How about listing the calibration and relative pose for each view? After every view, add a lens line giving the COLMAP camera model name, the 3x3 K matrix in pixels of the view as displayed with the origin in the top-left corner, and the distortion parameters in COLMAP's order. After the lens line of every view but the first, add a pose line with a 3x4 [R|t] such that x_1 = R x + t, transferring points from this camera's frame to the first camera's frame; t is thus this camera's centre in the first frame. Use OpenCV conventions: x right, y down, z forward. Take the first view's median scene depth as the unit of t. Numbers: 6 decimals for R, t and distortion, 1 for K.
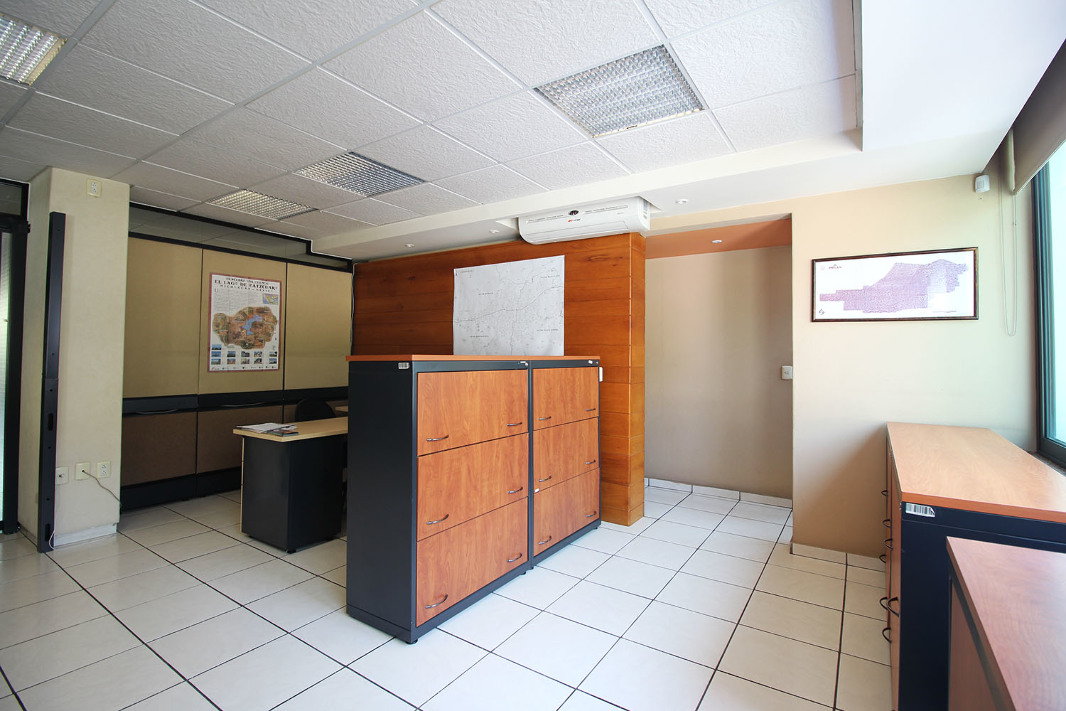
lens RADIAL K [[494.0, 0, 554.0], [0, 494.0, 342.3], [0, 0, 1]] dist [-0.000531, -0.016816]
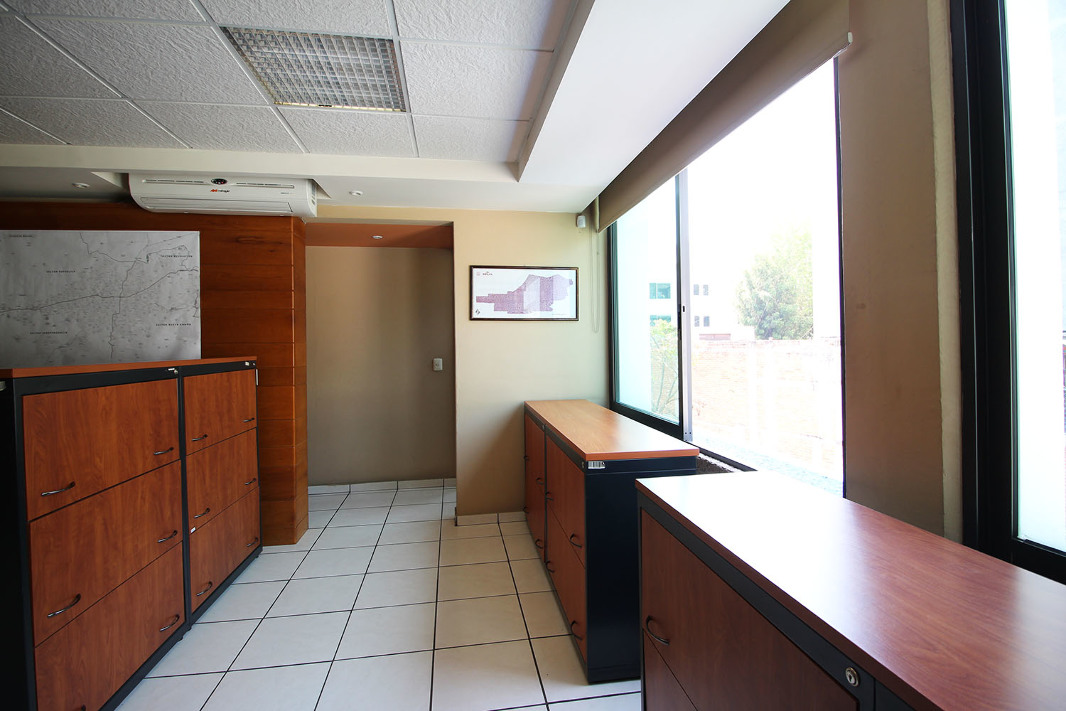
lens RADIAL K [[495.0, 0, 548.5], [0, 495.0, 342.0], [0, 0, 1]] dist [-0.022728, -0.003896]
pose [[0.728512, -0.015563, 0.684856, -0.133677], [0.003008, 0.999805, 0.019520, -0.013063], [-0.685026, -0.012161, 0.728417, 0.042624]]
